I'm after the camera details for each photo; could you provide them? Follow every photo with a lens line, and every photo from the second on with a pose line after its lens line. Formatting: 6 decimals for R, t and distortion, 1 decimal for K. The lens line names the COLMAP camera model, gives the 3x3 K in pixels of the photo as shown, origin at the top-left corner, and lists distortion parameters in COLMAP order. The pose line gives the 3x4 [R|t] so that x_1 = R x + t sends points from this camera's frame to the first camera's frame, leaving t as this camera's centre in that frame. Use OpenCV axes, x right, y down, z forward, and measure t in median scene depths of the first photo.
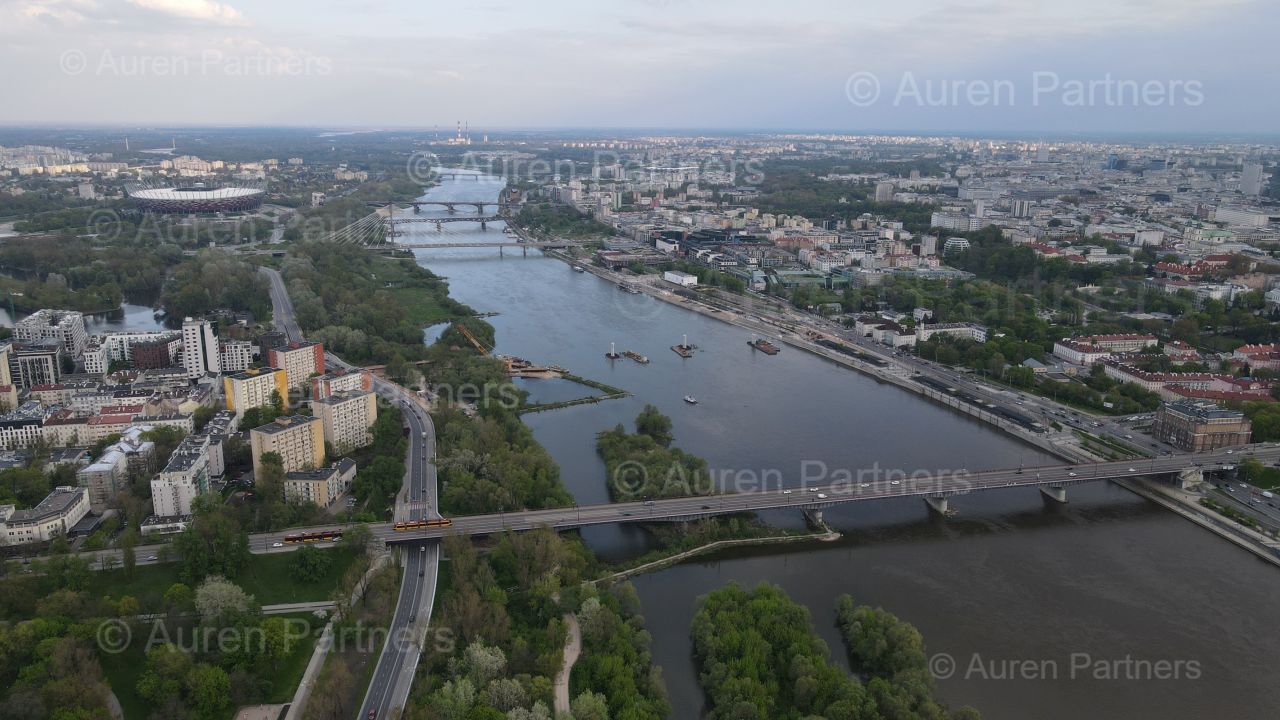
lens RADIAL K [[940.7, 0, 648.0], [0, 940.7, 355.5], [0, 0, 1]] dist [0.001015, 0.029638]
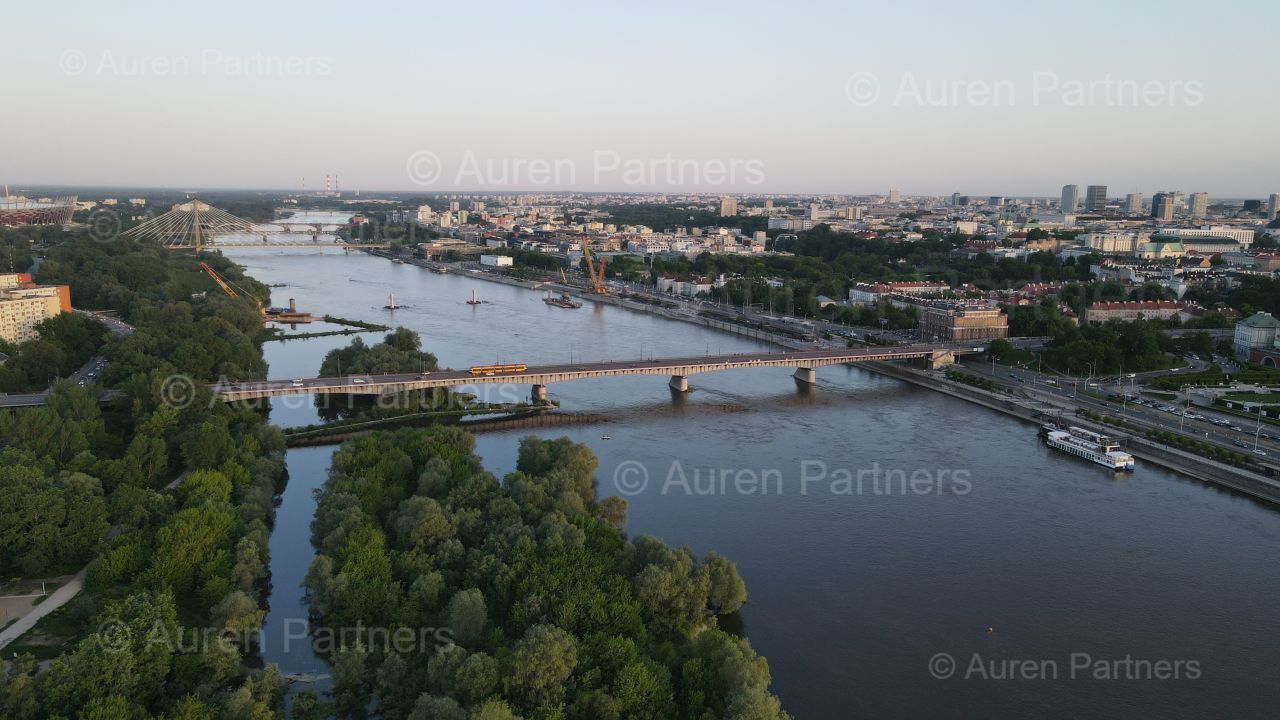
lens RADIAL K [[940.7, 0, 643.7], [0, 940.7, 355.1], [0, 0, 1]] dist [0.001015, 0.029638]
pose [[0.993159, -0.017852, 0.115394, 0.073892], [0.025392, 0.997614, -0.064203, 0.082664], [-0.113973, 0.066694, 0.991243, 0.036691]]
